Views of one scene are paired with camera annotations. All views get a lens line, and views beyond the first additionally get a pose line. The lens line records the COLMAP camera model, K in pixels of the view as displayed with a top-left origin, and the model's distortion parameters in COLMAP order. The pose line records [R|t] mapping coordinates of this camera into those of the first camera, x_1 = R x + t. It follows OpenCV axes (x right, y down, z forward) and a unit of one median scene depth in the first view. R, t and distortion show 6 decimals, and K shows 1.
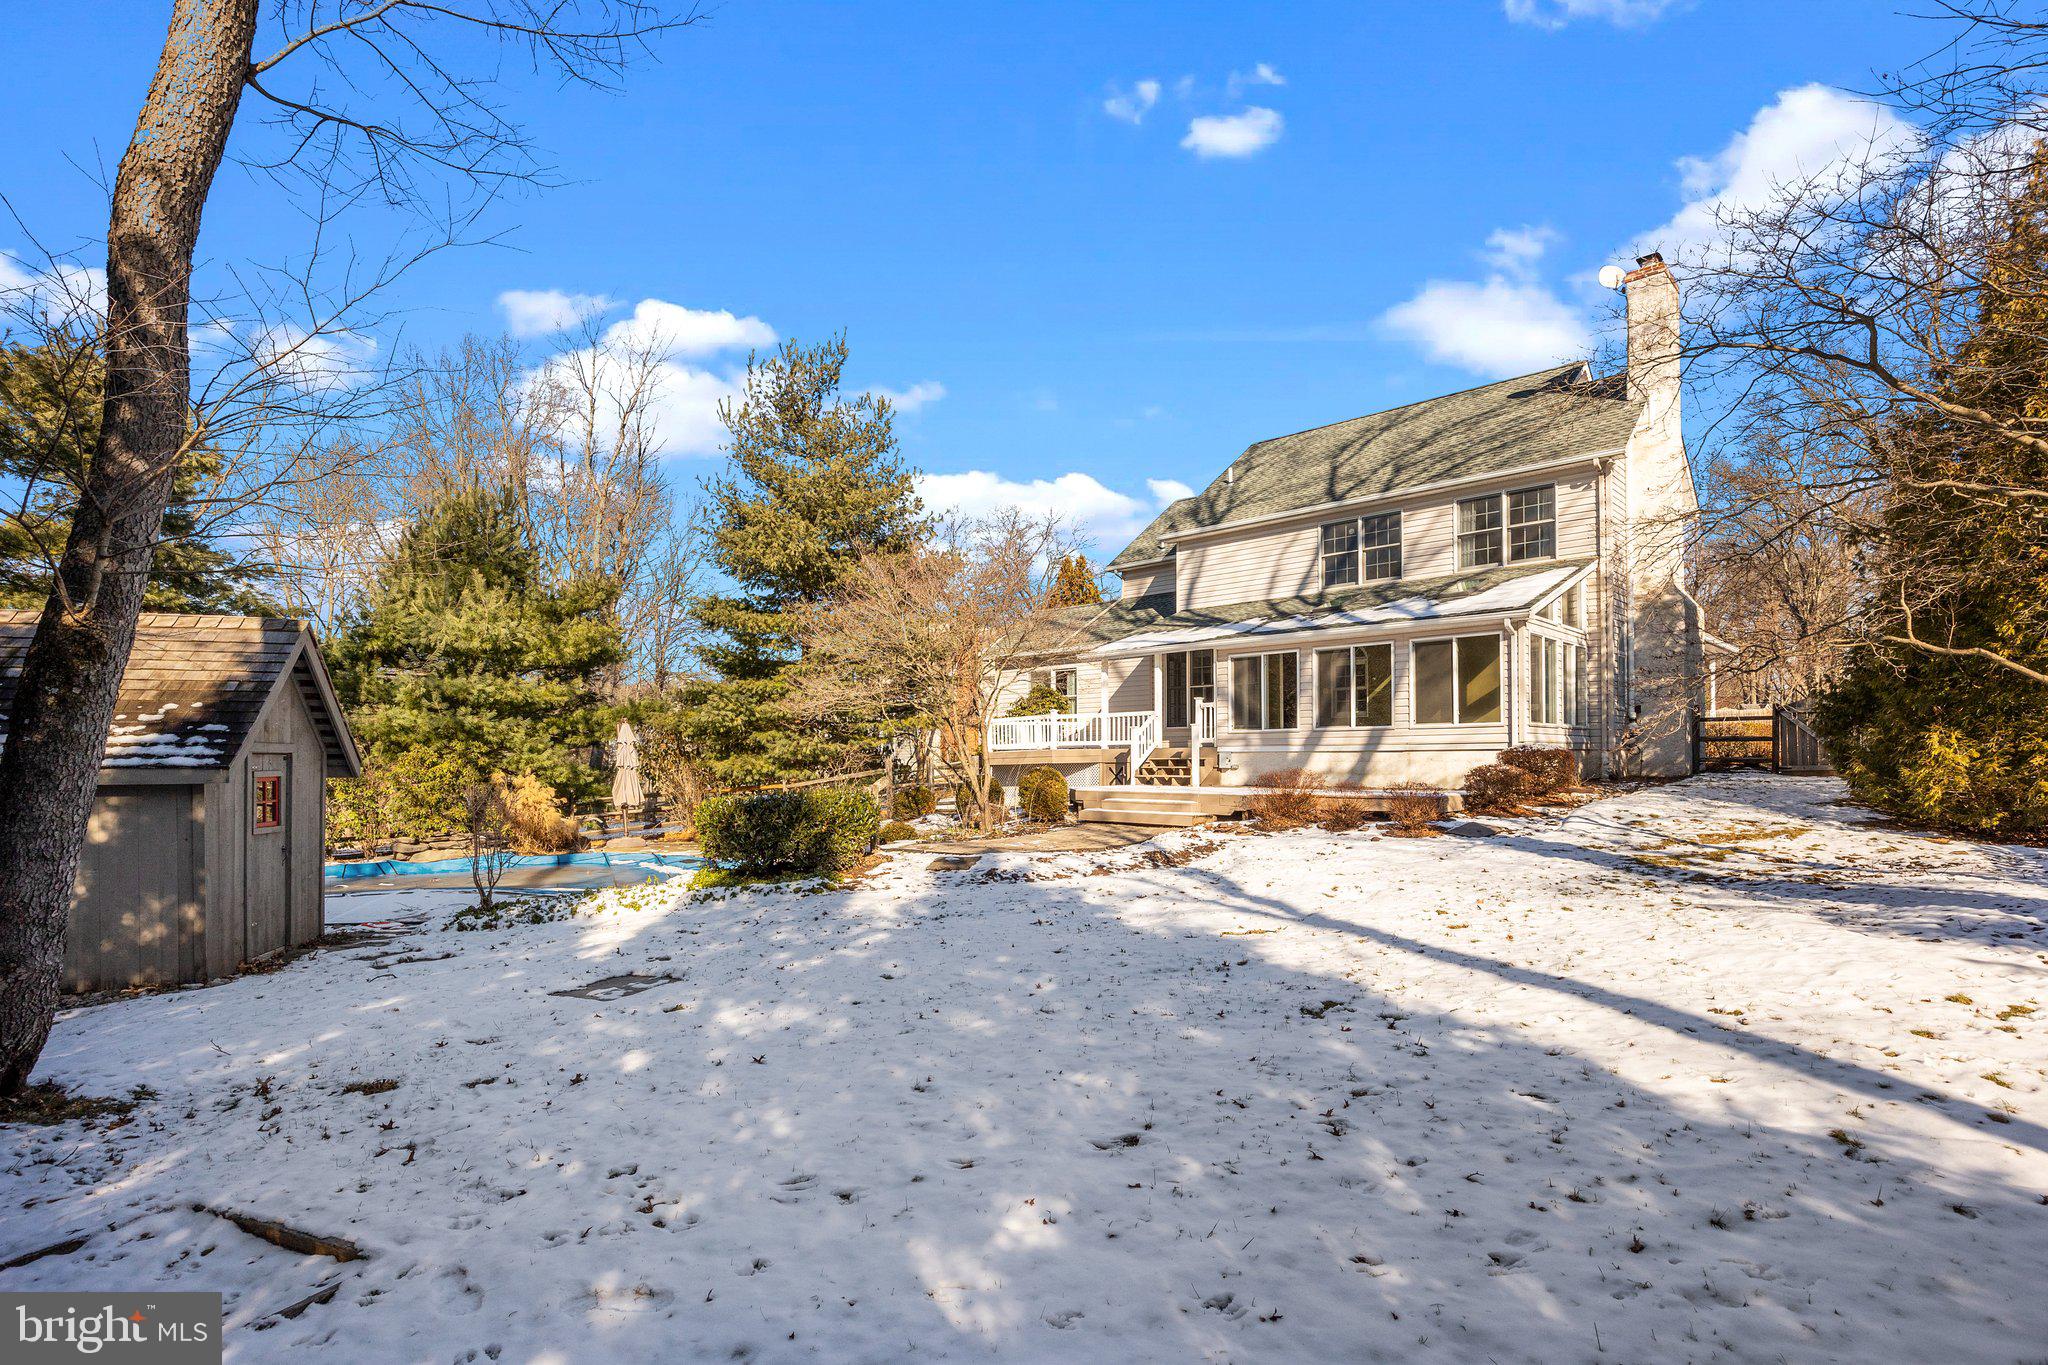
lens RADIAL K [[1009.2, 0, 1053.0], [0, 1009.2, 744.0], [0, 0, 1]] dist [-0.012873, 0.000043]
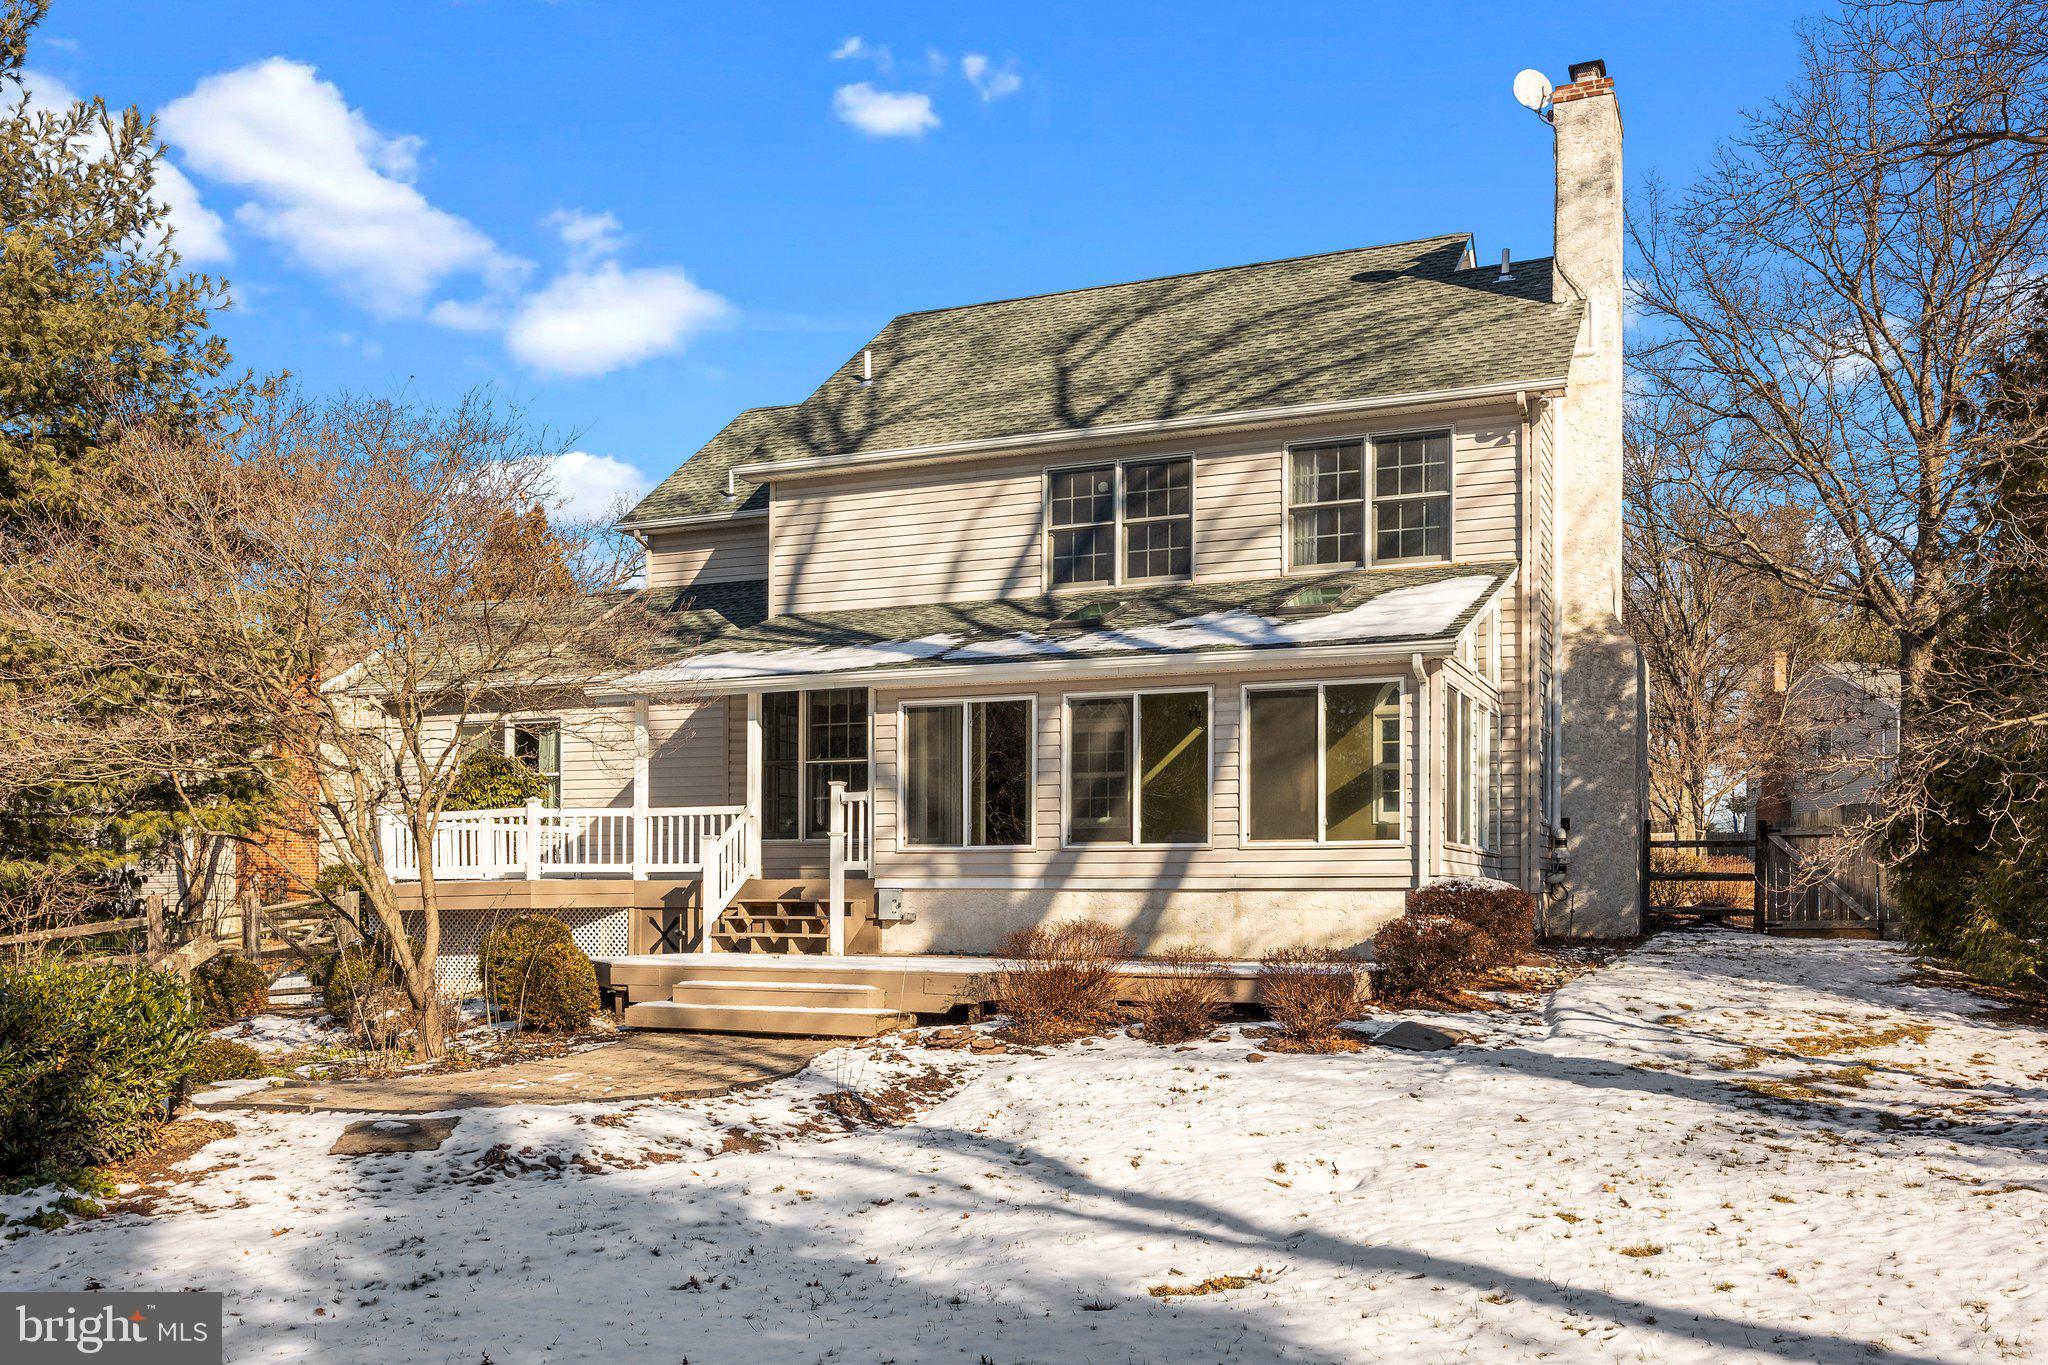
lens RADIAL K [[1726.2, 0, 1023.0], [0, 1726.2, 906.5], [0, 0, 1]] dist [-0.007839, -0.003242]
pose [[0.939455, 0.008013, 0.342578, -0.067596], [-0.013157, 0.999833, 0.012695, 0.005000], [-0.342419, -0.016434, 0.939404, 0.147409]]
